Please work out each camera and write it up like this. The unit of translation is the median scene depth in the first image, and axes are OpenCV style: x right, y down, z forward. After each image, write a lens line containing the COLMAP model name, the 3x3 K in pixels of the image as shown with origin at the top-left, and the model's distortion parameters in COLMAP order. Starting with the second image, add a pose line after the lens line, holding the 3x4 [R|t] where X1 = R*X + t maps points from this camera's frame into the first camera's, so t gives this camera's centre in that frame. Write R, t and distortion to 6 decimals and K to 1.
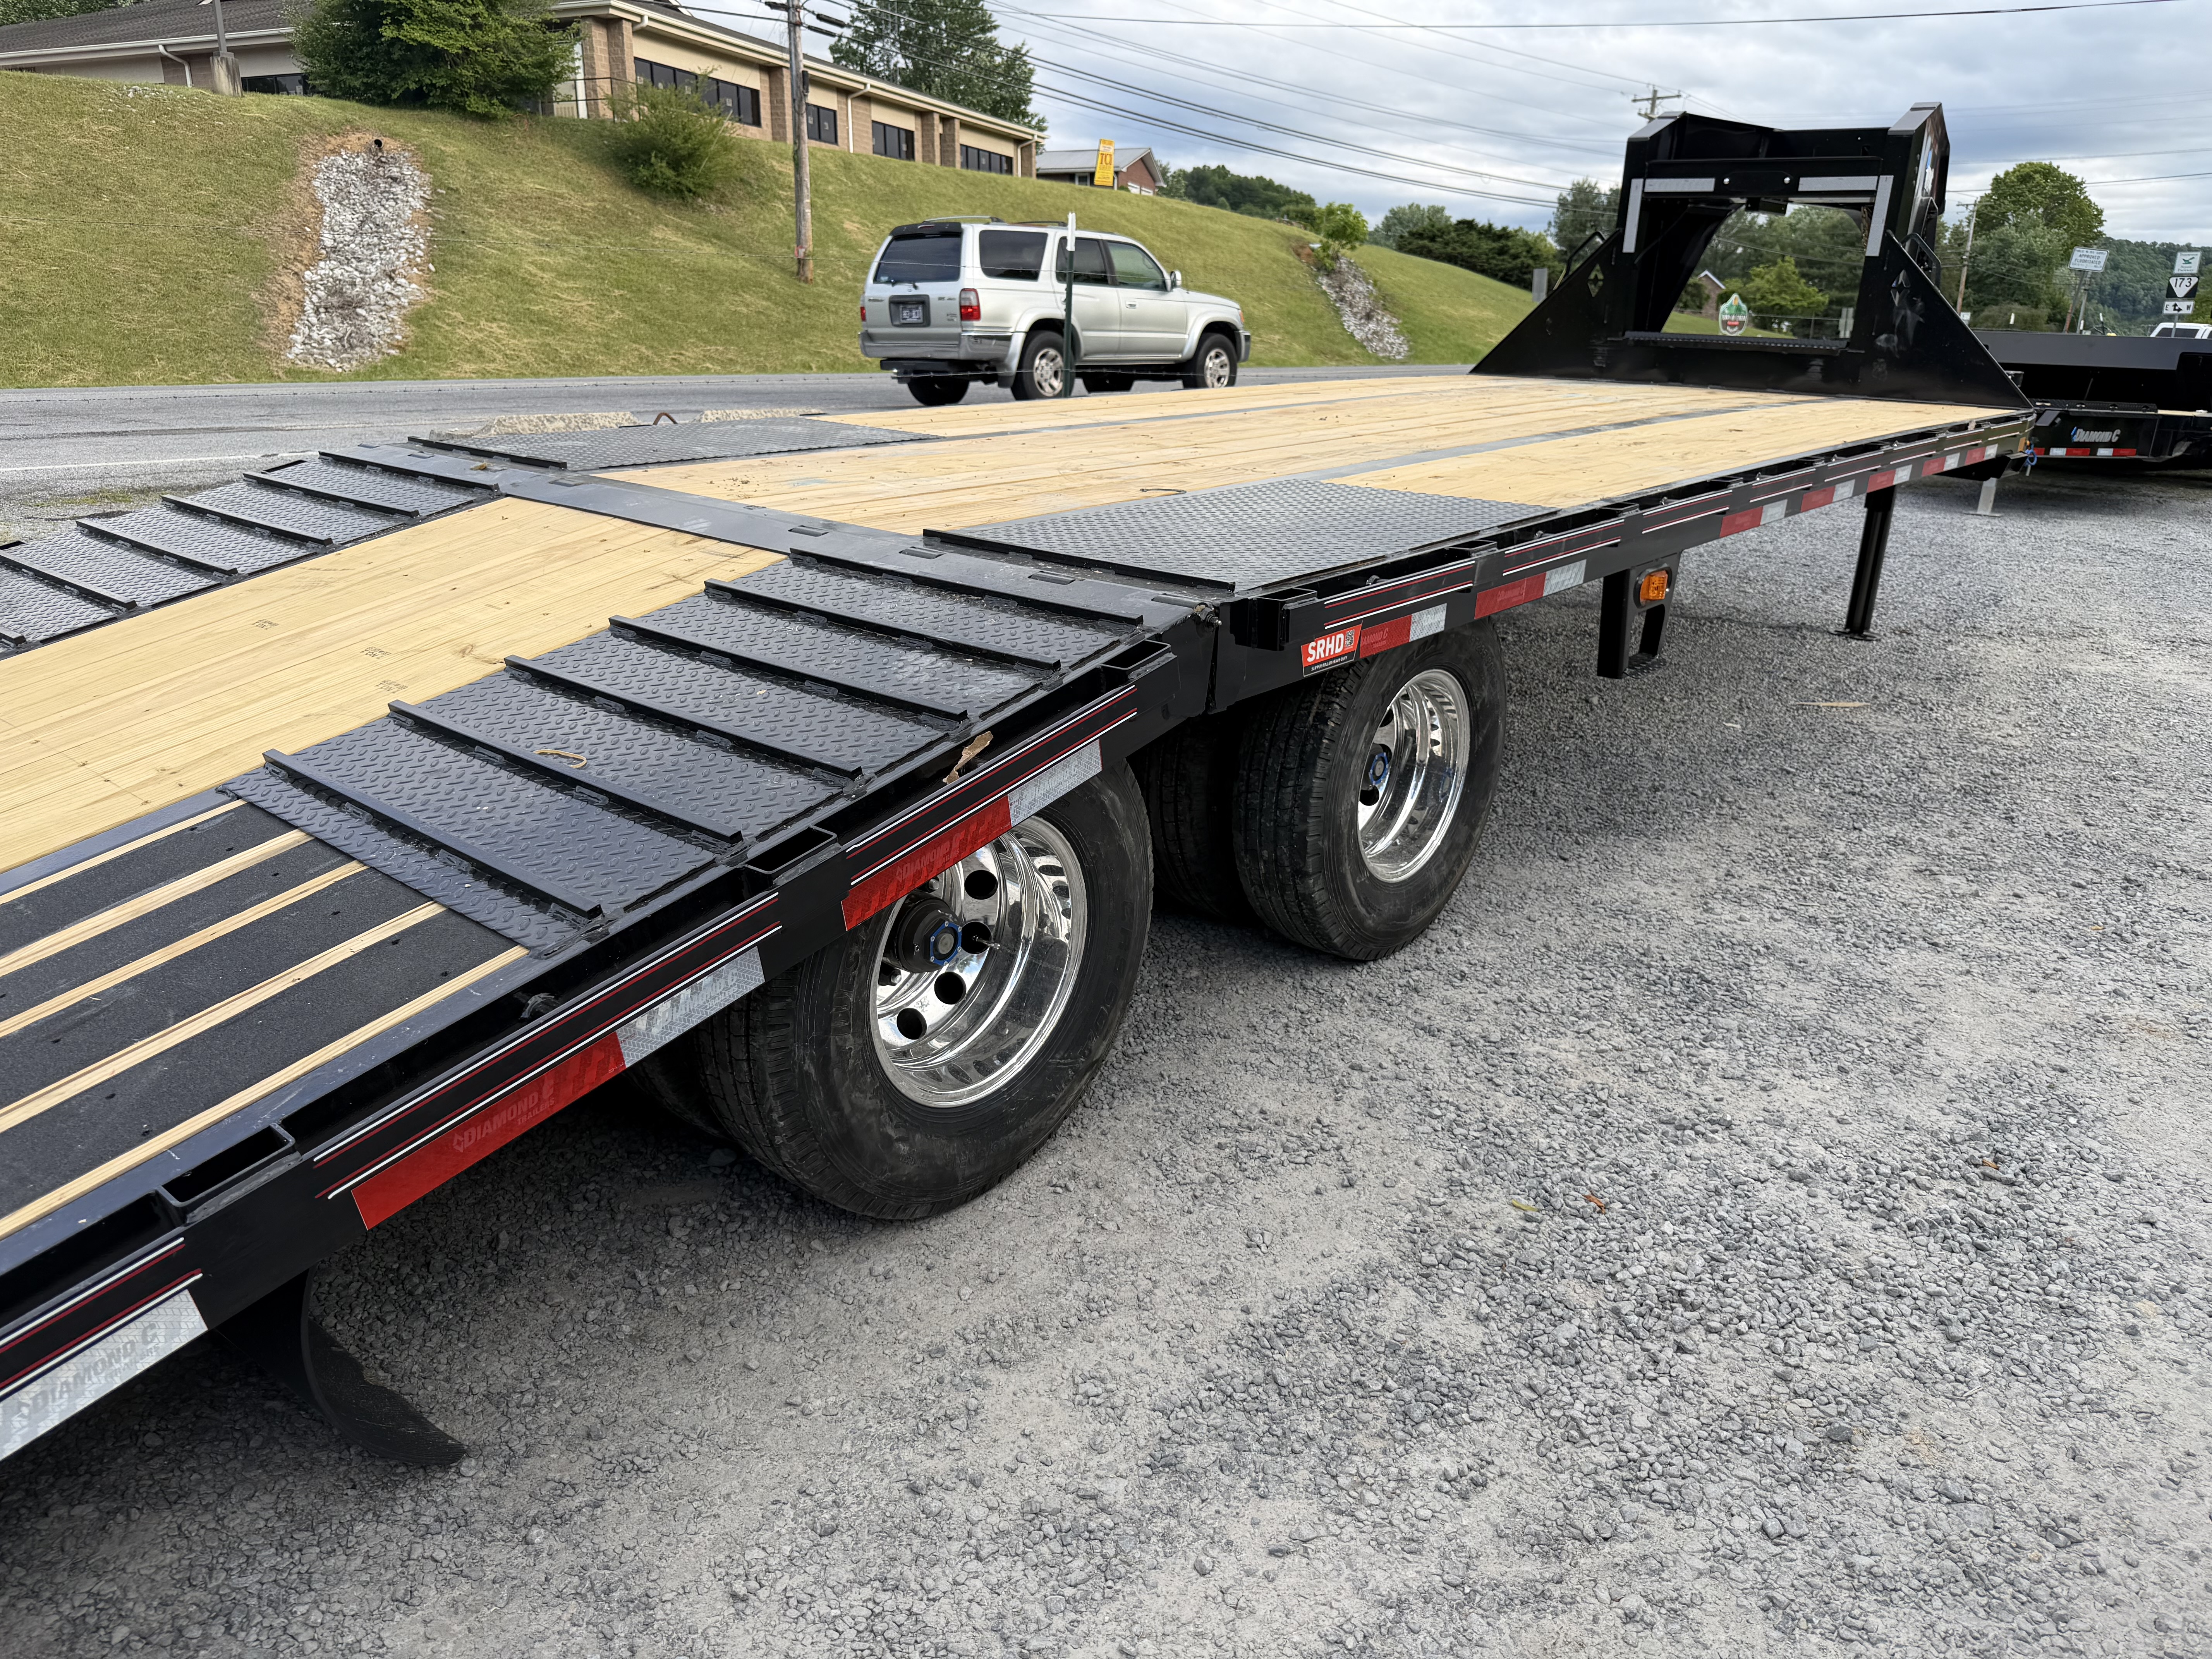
lens RADIAL K [[1606.6, 0, 1106.0], [0, 1606.6, 829.5], [0, 0, 1]] dist [-0.004026, -0.005336]
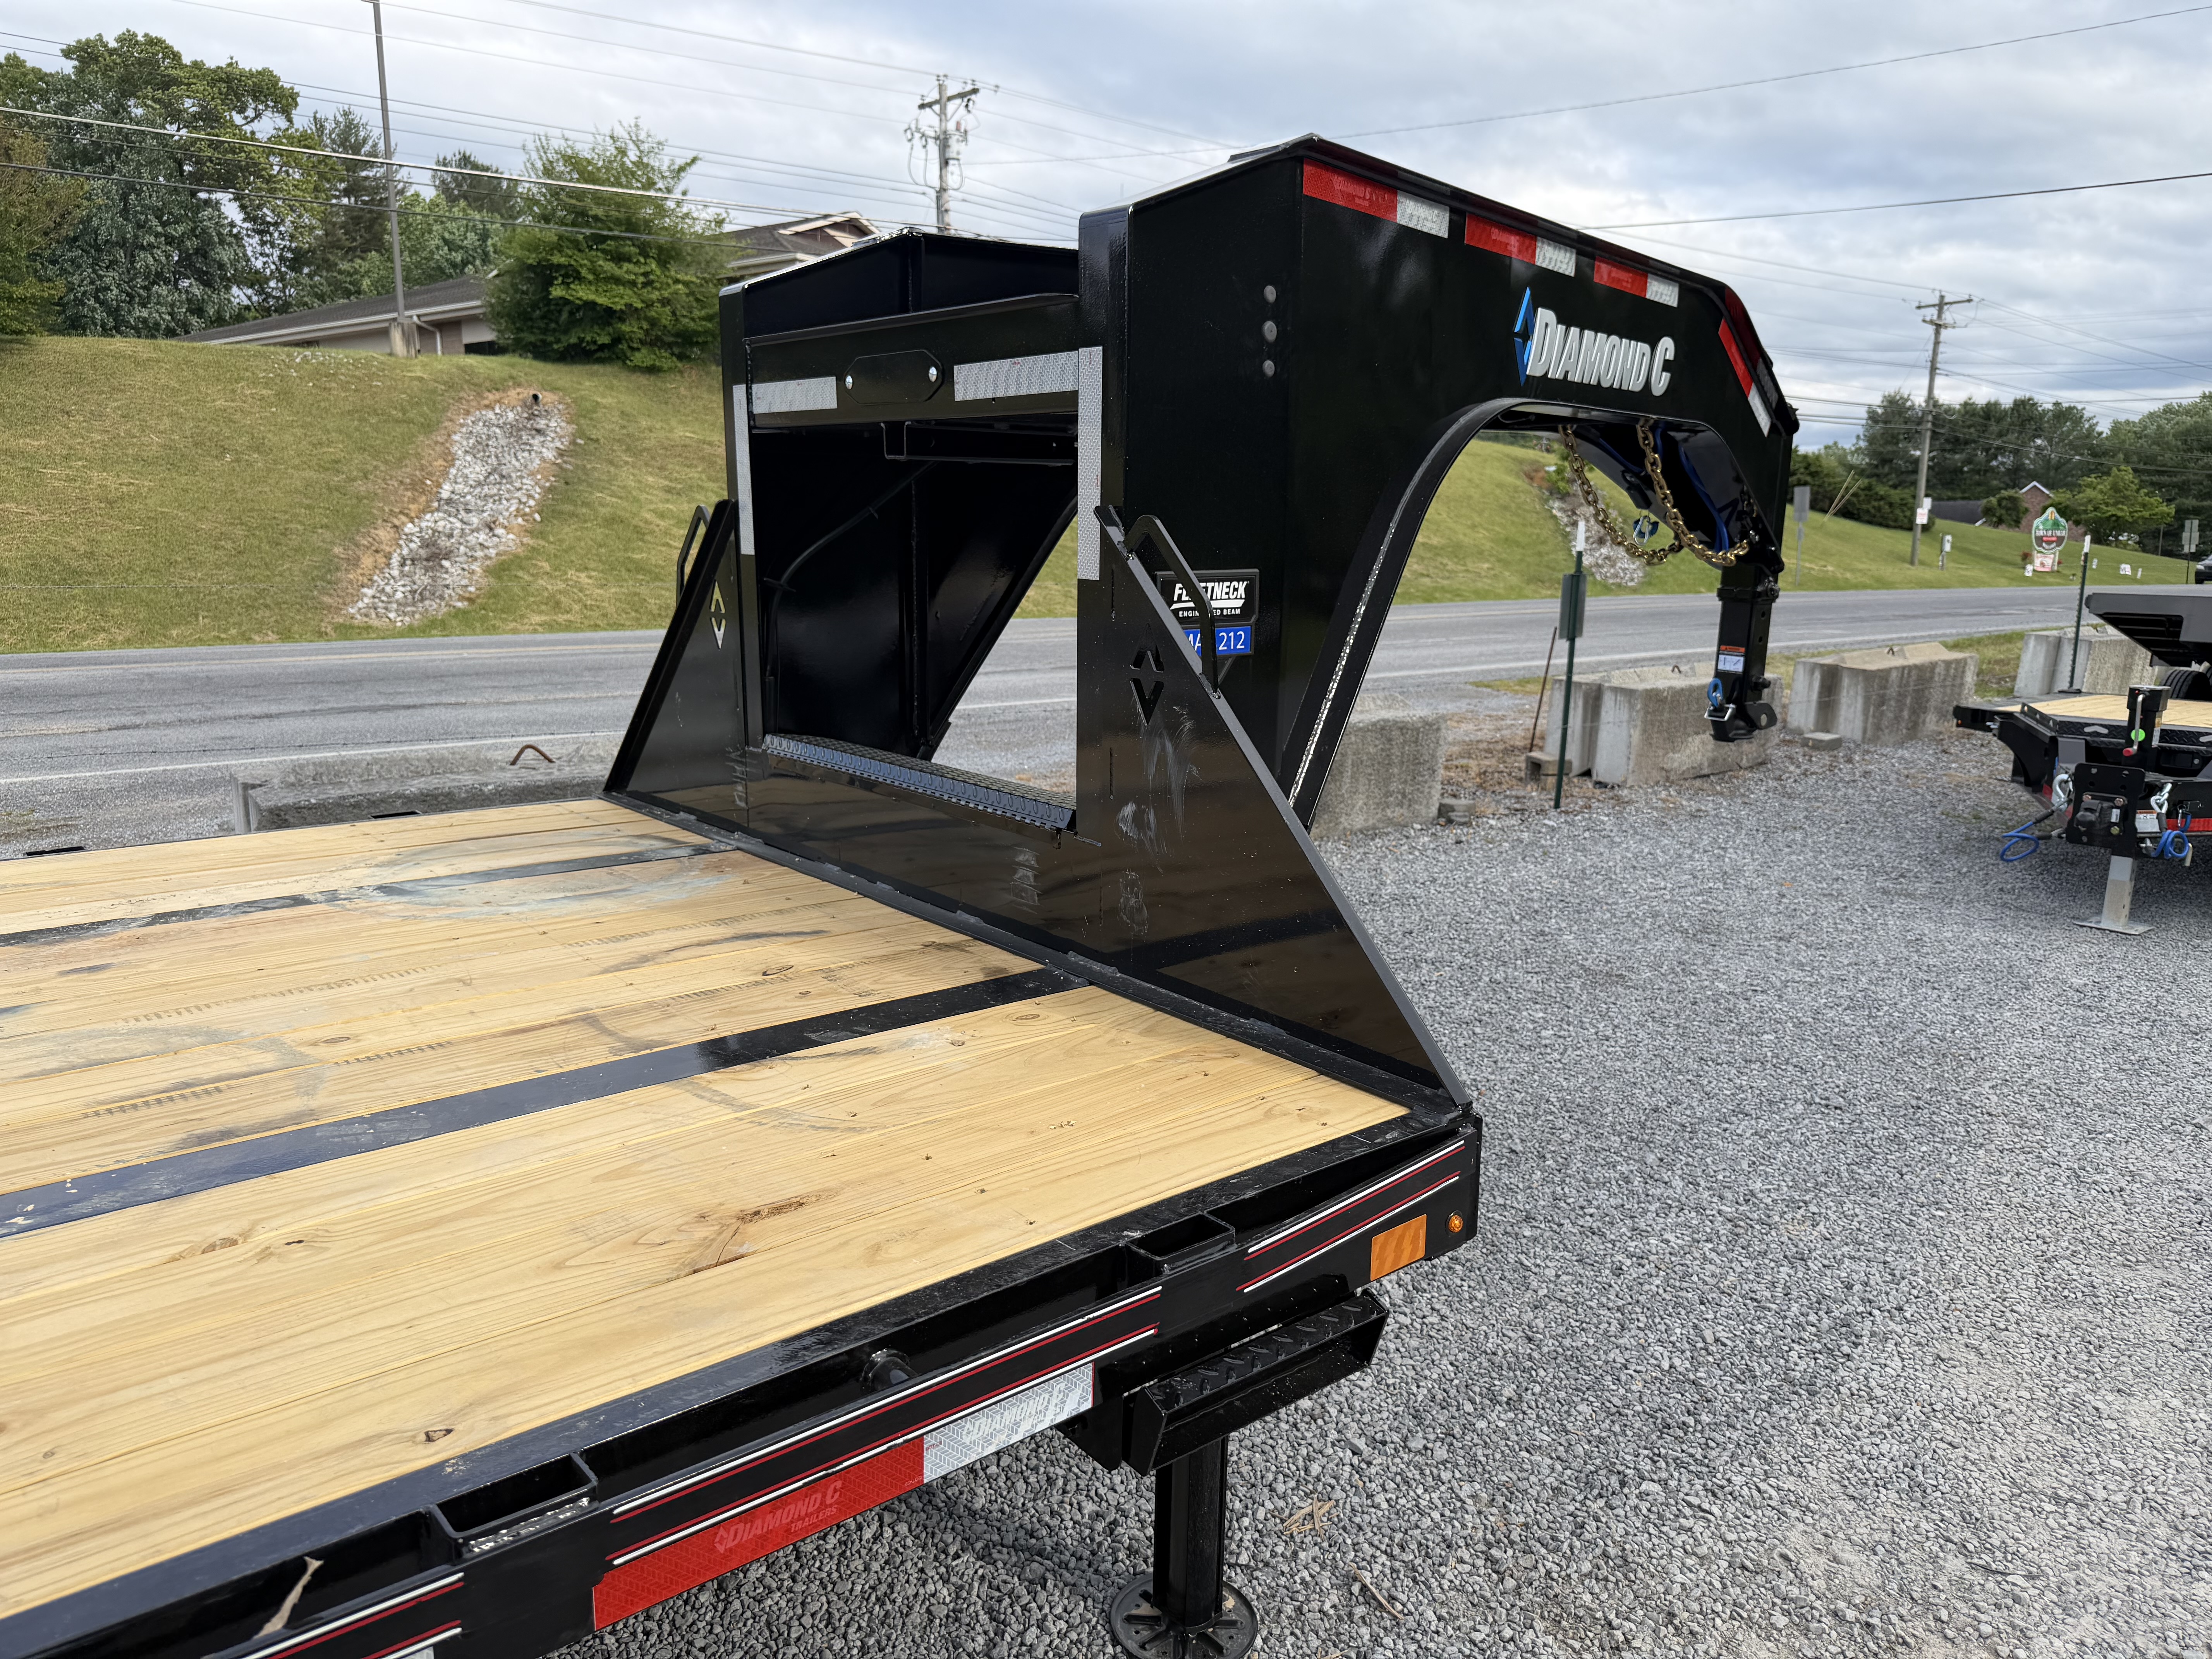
lens RADIAL K [[1606.6, 0, 1106.0], [0, 1606.6, 829.5], [0, 0, 1]] dist [-0.004026, -0.005336]
pose [[0.982584, 0.016228, -0.185107, 0.095717], [-0.040191, 0.991159, -0.126448, -0.045947], [0.181419, 0.131685, 0.974549, 0.118604]]
